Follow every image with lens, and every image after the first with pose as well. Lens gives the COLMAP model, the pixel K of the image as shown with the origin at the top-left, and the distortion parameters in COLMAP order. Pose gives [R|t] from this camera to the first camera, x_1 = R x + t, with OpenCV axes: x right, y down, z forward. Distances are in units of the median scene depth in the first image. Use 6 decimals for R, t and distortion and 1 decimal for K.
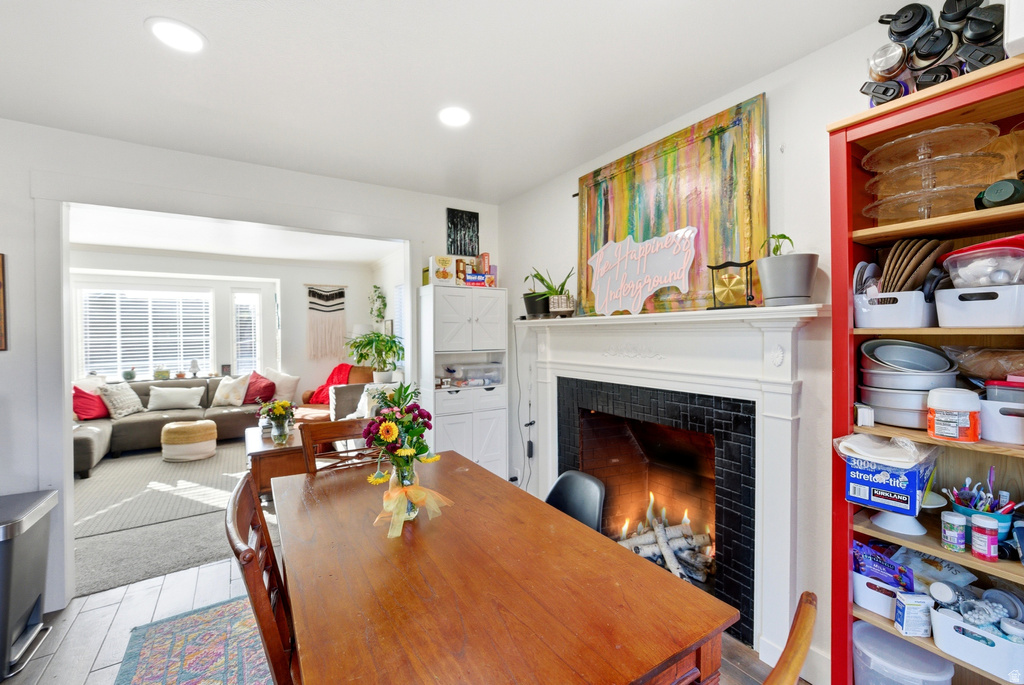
lens RADIAL K [[422.1, 0, 518.4], [0, 422.1, 329.9], [0, 0, 1]] dist [-0.011068, -0.000083]
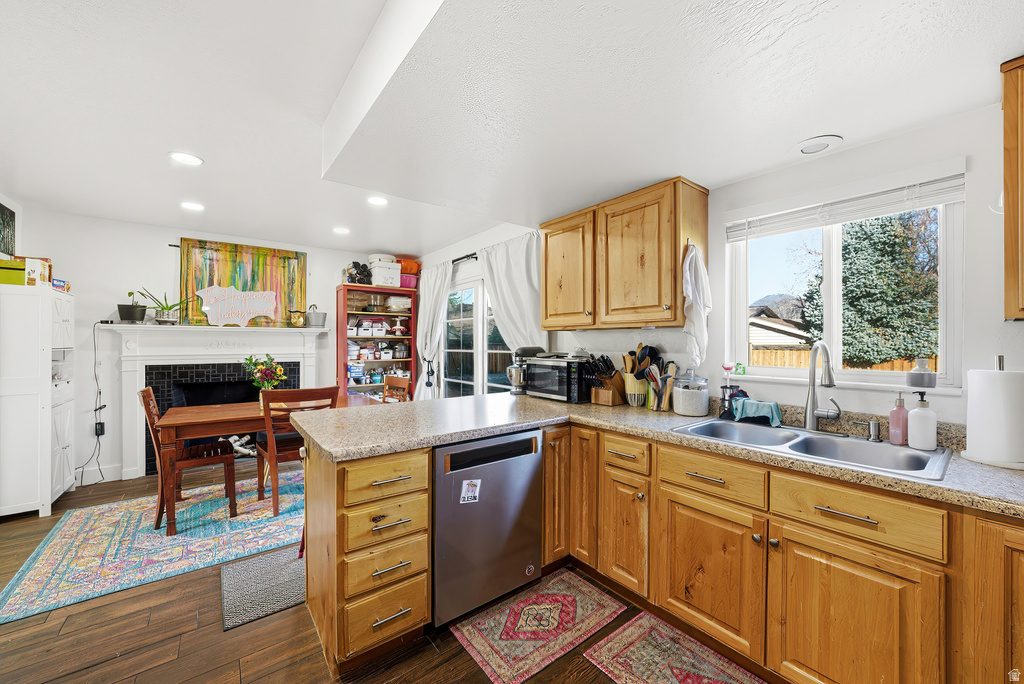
lens RADIAL K [[386.4, 0, 512.0], [0, 386.4, 342.0], [0, 0, 1]] dist [-0.001673, -0.000125]
pose [[-0.069650, 0.009903, 0.997522, -1.794518], [-0.005969, 0.999929, -0.010343, 0.050953], [-0.997554, -0.006675, -0.069585, -0.183588]]
